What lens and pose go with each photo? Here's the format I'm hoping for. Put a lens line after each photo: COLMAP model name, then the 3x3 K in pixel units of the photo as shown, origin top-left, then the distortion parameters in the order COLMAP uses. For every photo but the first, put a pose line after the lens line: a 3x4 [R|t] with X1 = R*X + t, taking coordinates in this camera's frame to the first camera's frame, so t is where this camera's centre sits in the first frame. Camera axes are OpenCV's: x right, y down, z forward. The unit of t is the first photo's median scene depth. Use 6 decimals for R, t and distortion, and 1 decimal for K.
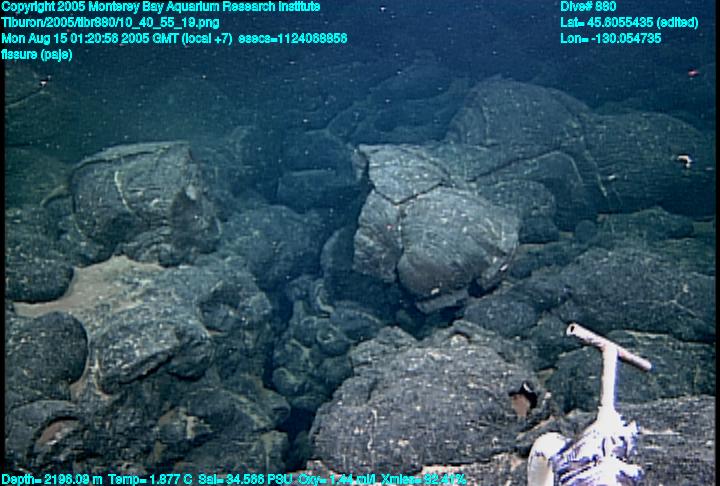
lens RADIAL K [[654.7, 0, 343.0], [0, 654.7, 304.1], [0, 0, 1]] dist [0.026192, 0.092626]
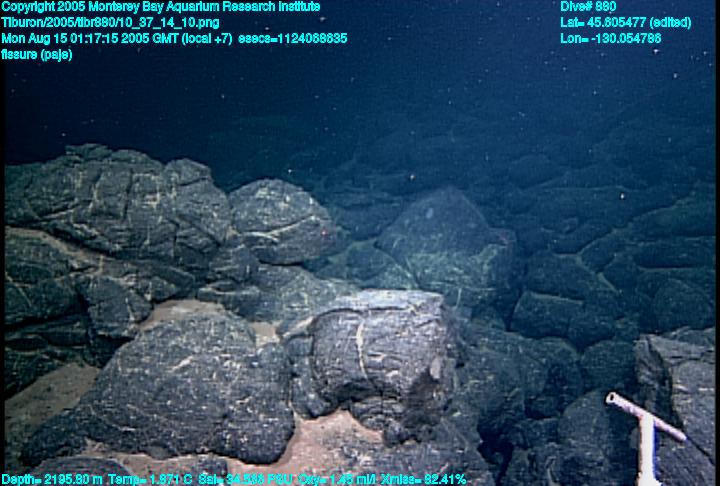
lens RADIAL K [[538.1, 0, 346.6], [0, 538.1, 298.8], [0, 0, 1]] dist [-0.019152, 0.052372]
pose [[0.922652, 0.187329, -0.337078, -0.119171], [-0.206940, 0.978086, -0.022871, -0.222711], [0.325407, 0.090857, 0.941199, 0.290988]]
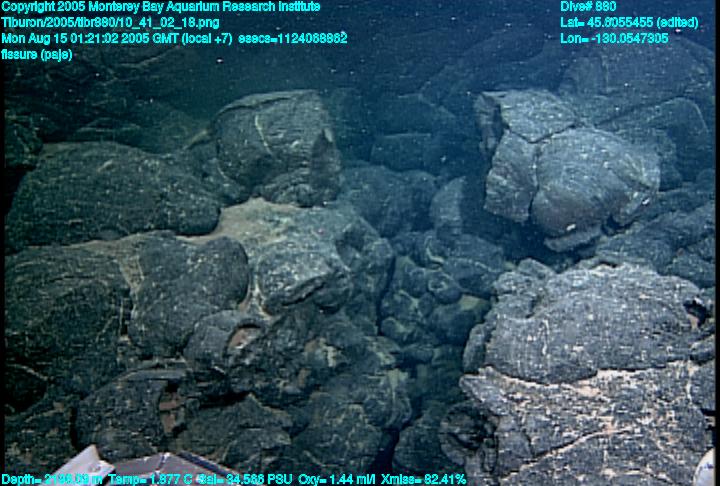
lens RADIAL K [[654.7, 0, 345.3], [0, 654.7, 305.4], [0, 0, 1]] dist [0.026192, 0.092626]
pose [[0.997888, 0.011844, -0.063877, -0.135904], [-0.010596, 0.999747, 0.019841, 0.080388], [0.064096, -0.019122, 0.997761, -0.045466]]
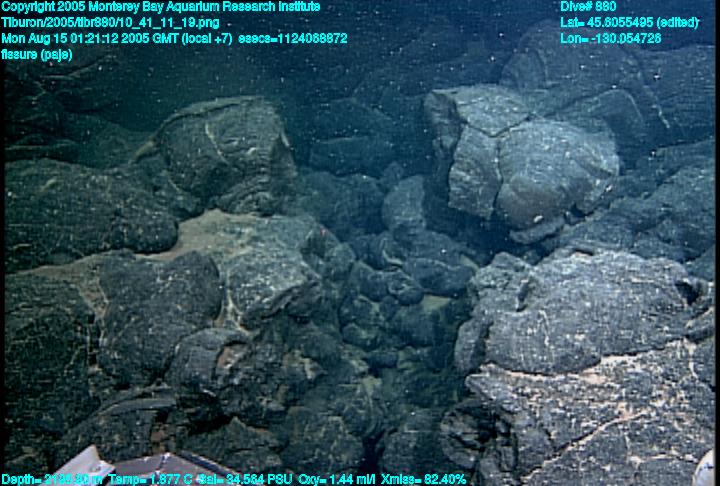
lens RADIAL K [[654.7, 0, 344.6], [0, 654.7, 306.6], [0, 0, 1]] dist [0.026192, 0.092626]
pose [[0.996503, -0.068683, 0.047590, -0.207313], [0.068235, 0.997609, 0.010979, 0.081150], [-0.048230, -0.007693, 0.998807, -0.013090]]
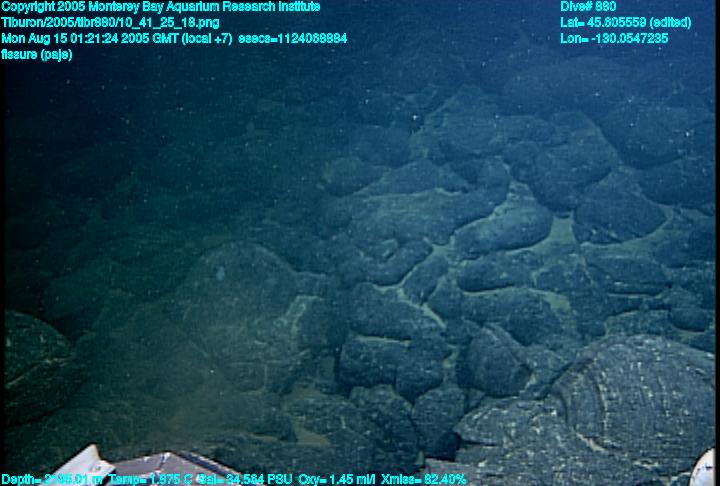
lens RADIAL K [[654.7, 0, 340.8], [0, 654.7, 293.5], [0, 0, 1]] dist [0.026192, 0.092626]
pose [[0.990621, 0.052110, -0.126312, 0.010756], [-0.050336, 0.998584, 0.017194, -0.515020], [0.127029, -0.010674, 0.991842, 0.273000]]
